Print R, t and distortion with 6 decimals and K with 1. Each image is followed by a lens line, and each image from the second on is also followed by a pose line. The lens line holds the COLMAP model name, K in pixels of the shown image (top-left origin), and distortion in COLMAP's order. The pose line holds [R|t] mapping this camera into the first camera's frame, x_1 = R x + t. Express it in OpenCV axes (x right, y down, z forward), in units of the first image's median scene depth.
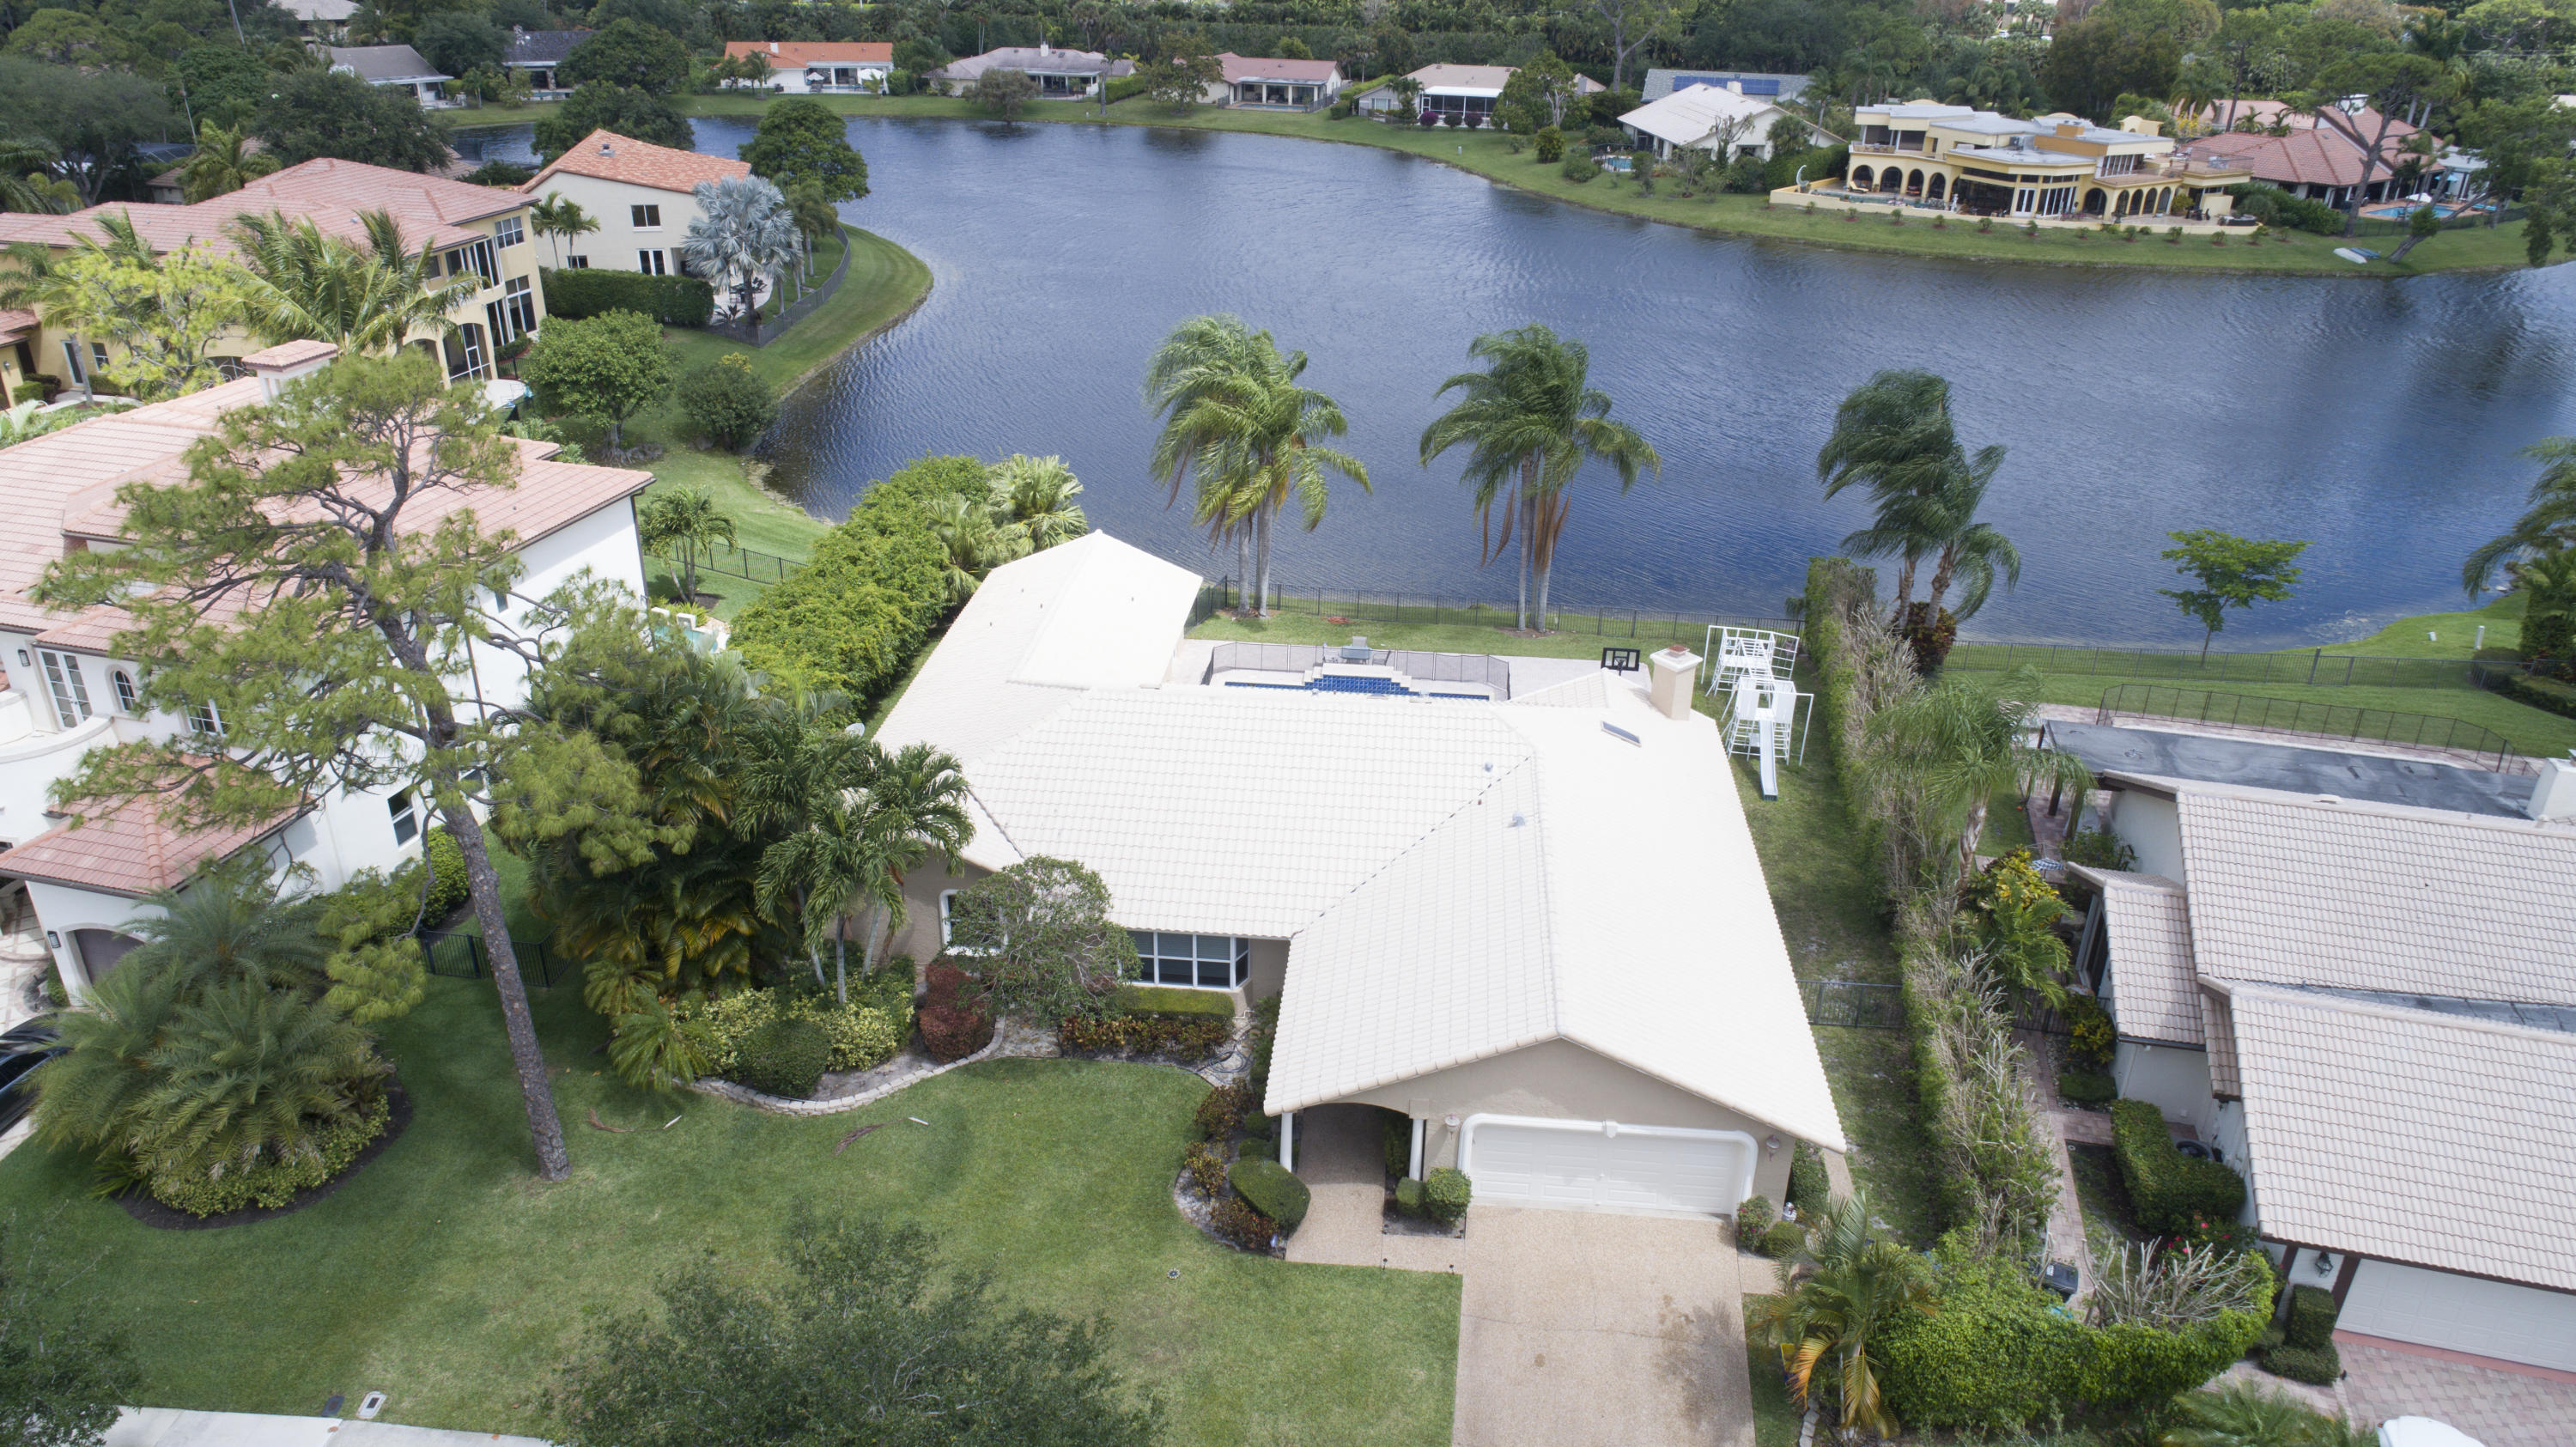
lens RADIAL K [[1722.1, 0, 1288.0], [0, 1722.1, 723.5], [0, 0, 1]] dist [-0.004126, 0.006907]
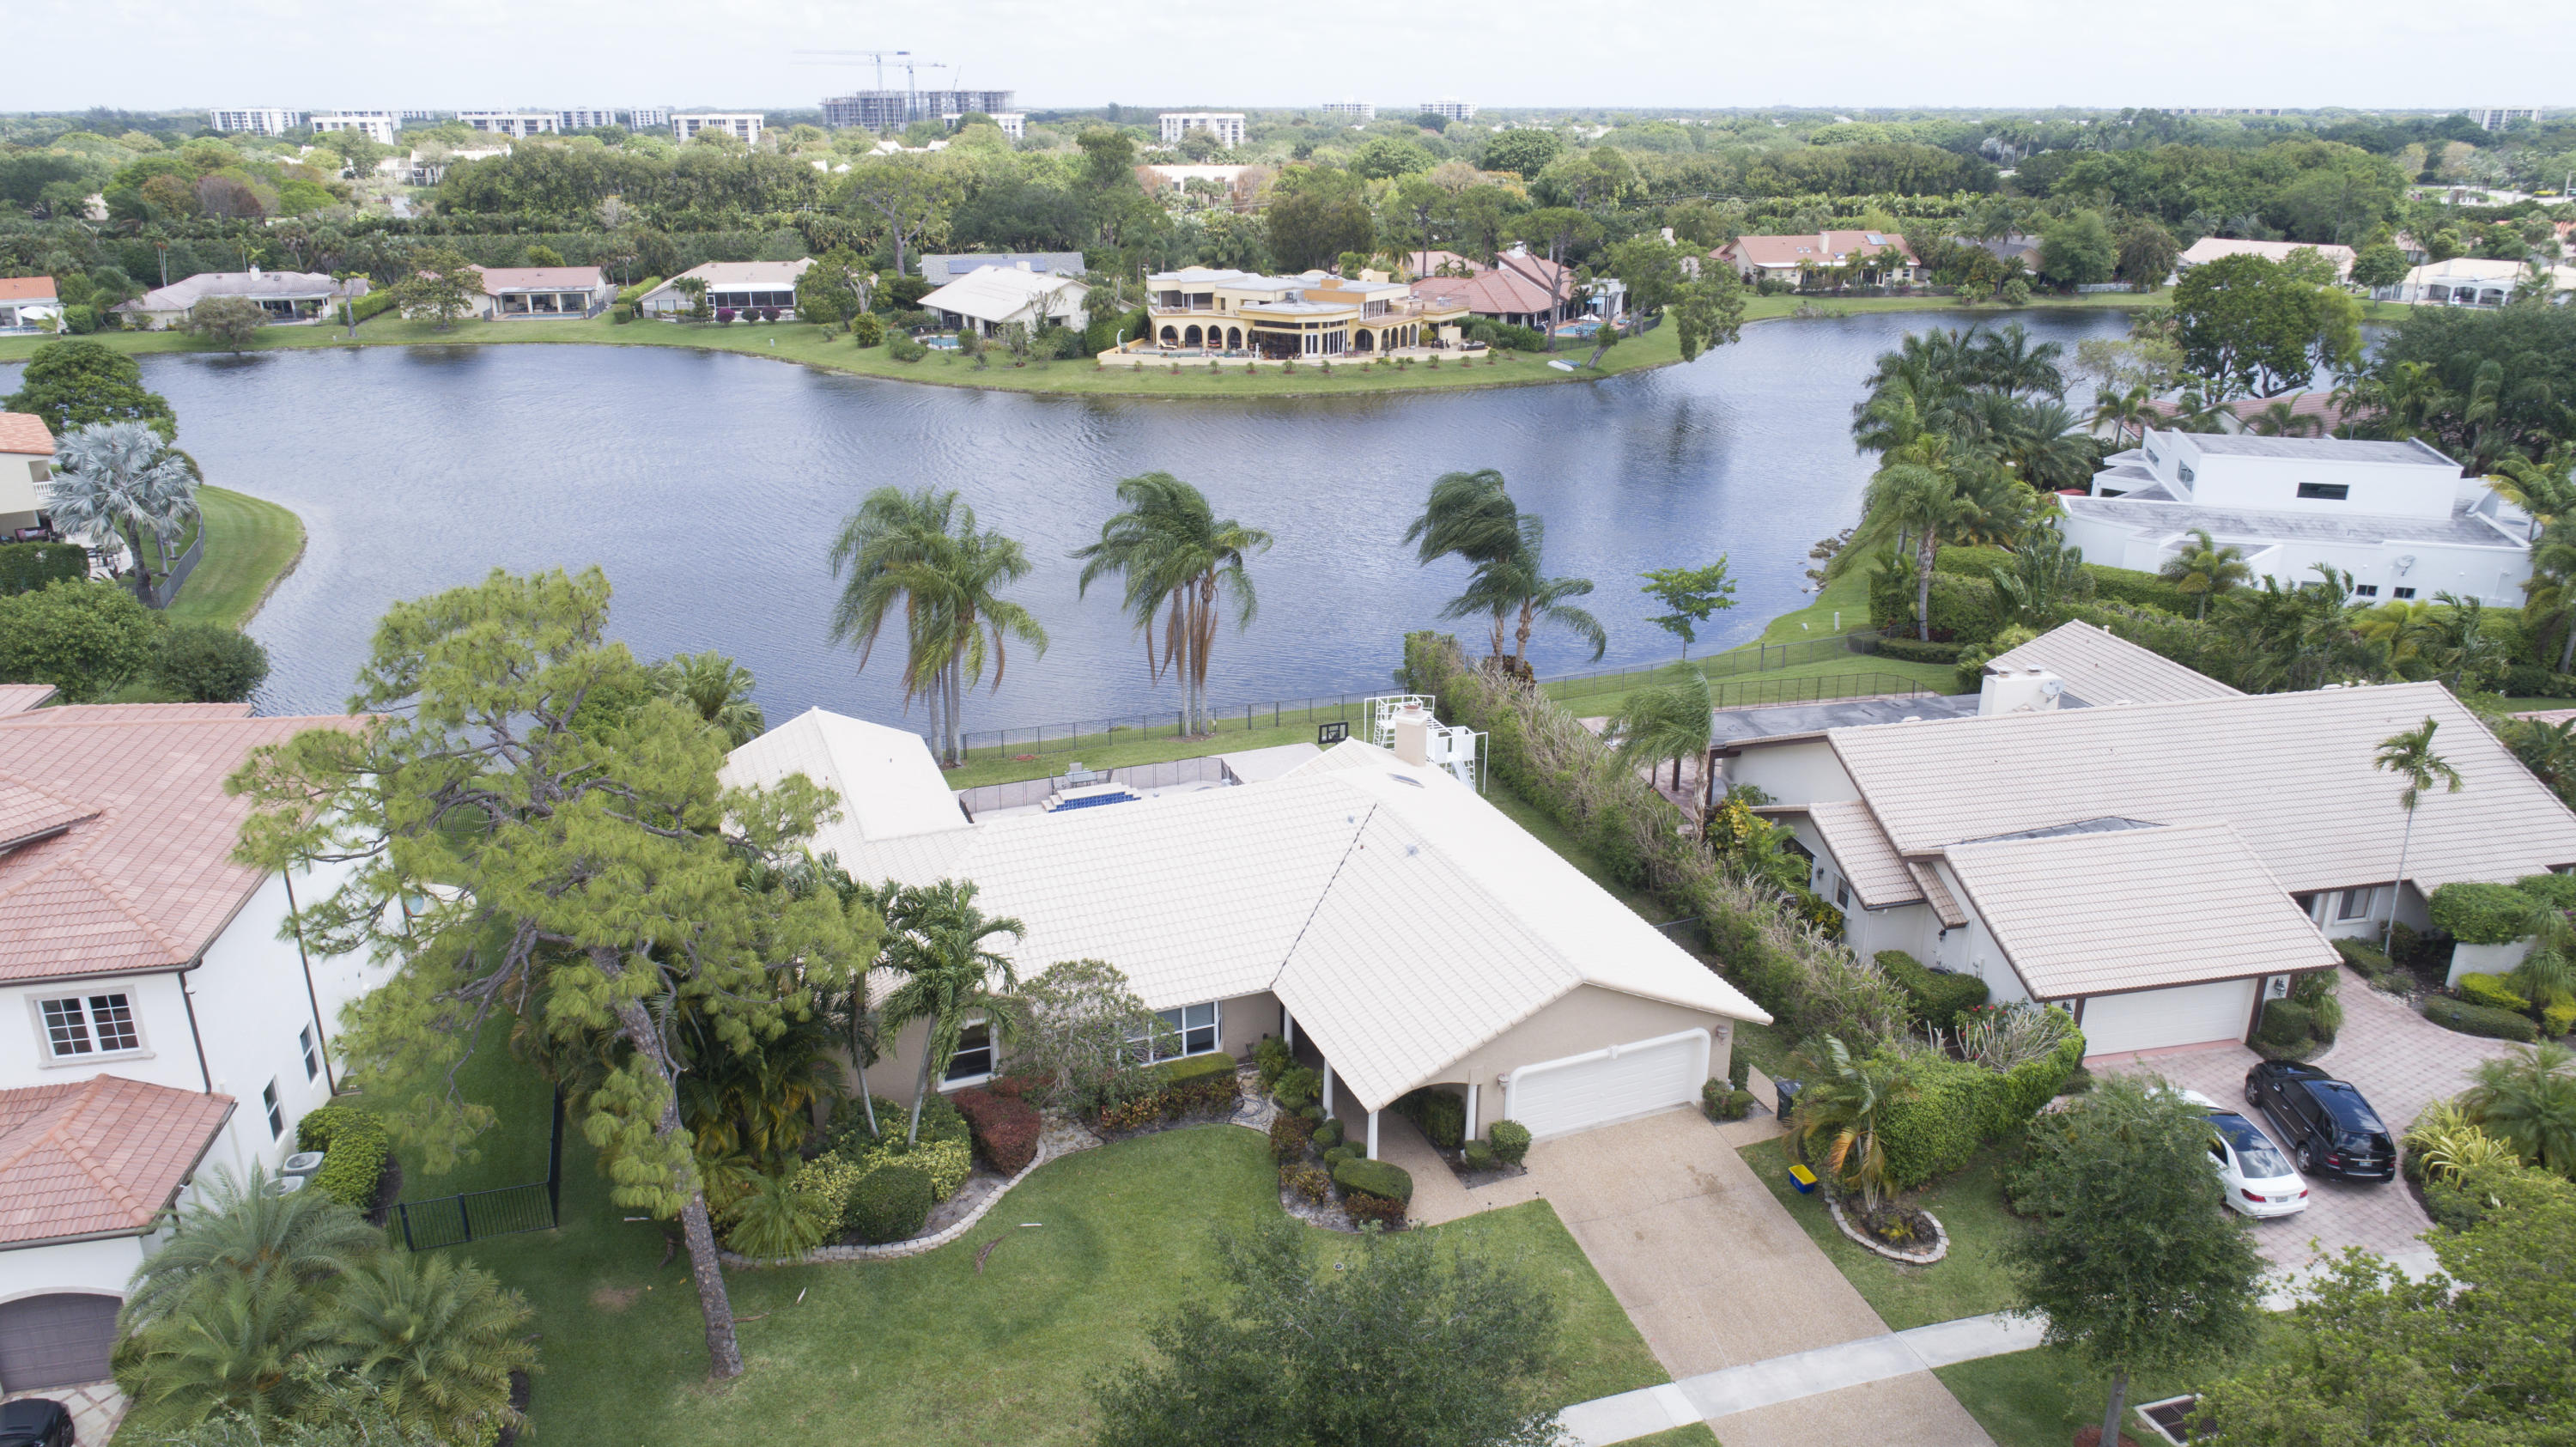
lens RADIAL K [[1722.1, 0, 1288.0], [0, 1722.1, 723.5], [0, 0, 1]] dist [-0.004126, 0.006907]
pose [[0.895217, -0.169373, 0.412187, -0.105332], [0.208857, 0.976545, -0.052336, 0.003803], [-0.393655, 0.132940, 0.909595, -0.016753]]
